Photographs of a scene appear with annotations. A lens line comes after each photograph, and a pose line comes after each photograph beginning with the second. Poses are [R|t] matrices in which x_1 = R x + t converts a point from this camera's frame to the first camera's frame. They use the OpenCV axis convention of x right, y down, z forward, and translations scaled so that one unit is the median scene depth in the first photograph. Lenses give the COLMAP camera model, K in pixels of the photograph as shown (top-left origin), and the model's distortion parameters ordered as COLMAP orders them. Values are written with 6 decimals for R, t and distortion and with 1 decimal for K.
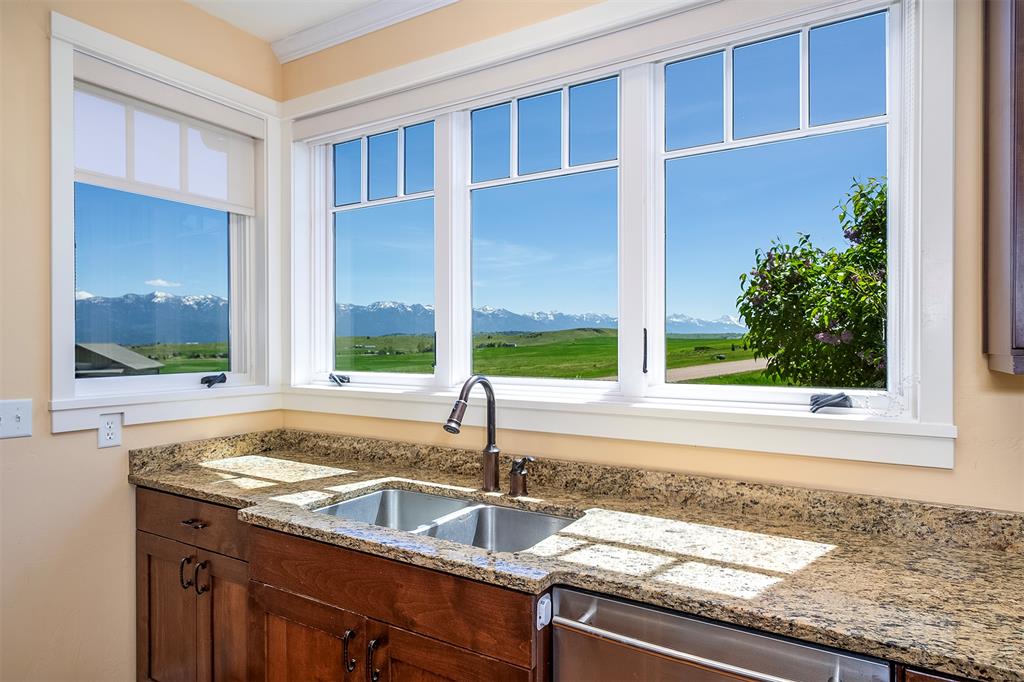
lens RADIAL K [[585.1, 0, 512.0], [0, 585.1, 341.0], [0, 0, 1]] dist [-0.001327, -0.000138]
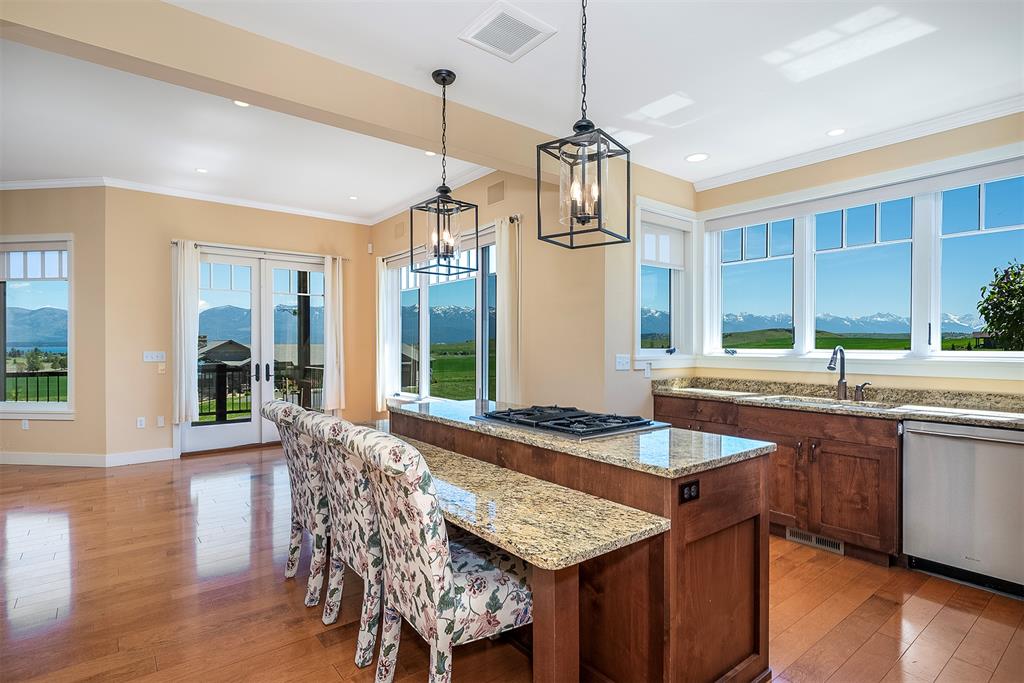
lens RADIAL K [[514.5, 0, 519.8], [0, 514.5, 347.7], [0, 0, 1]] dist [-0.003151, -0.000497]
pose [[0.942172, 0.002096, -0.335124, -0.425860], [0.001988, 0.999928, 0.011842, 0.033049], [0.335125, -0.011823, 0.942099, -0.953722]]
